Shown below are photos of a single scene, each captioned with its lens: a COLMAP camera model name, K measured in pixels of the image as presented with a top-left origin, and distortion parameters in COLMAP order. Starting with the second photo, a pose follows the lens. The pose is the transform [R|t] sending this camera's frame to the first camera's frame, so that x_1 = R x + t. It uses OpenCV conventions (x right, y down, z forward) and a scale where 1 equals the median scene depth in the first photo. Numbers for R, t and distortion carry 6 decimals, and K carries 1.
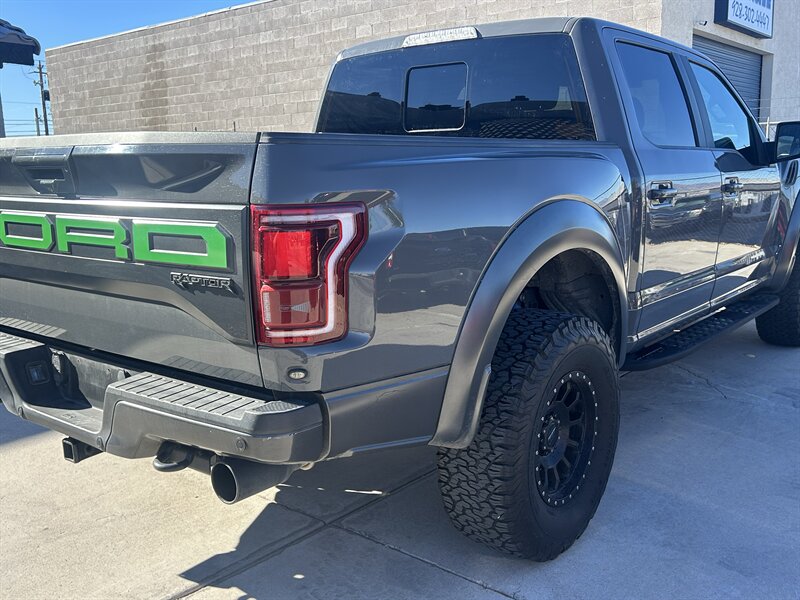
lens RADIAL K [[772.9, 0, 404.6], [0, 772.9, 302.3], [0, 0, 1]] dist [0.124038, -0.231525]
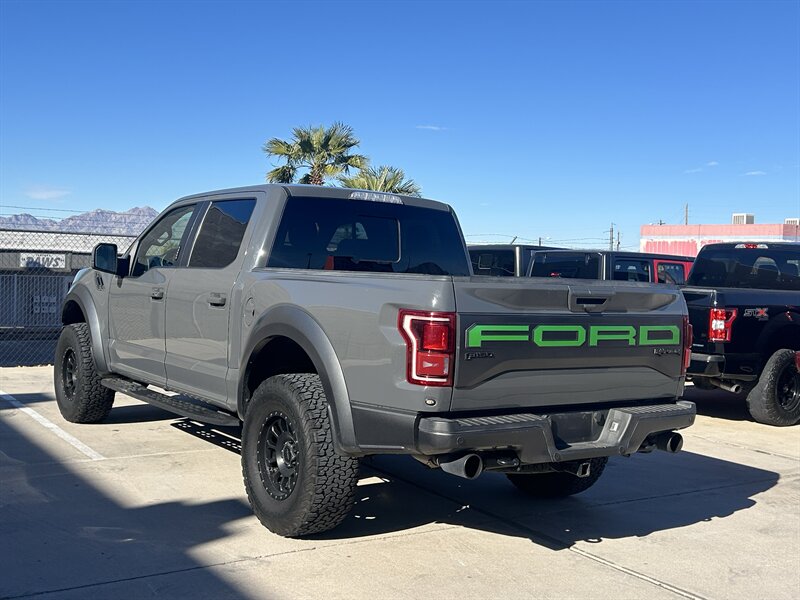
lens RADIAL K [[875.0, 0, 400.0], [0, 875.0, 300.0], [0, 0, 1]] dist [0.175192, -0.452263]
pose [[0.254590, -0.000215, 0.967049, -2.141593], [0.116968, 0.992665, -0.030573, -0.137617], [-0.959949, 0.120898, 0.252748, 0.810110]]
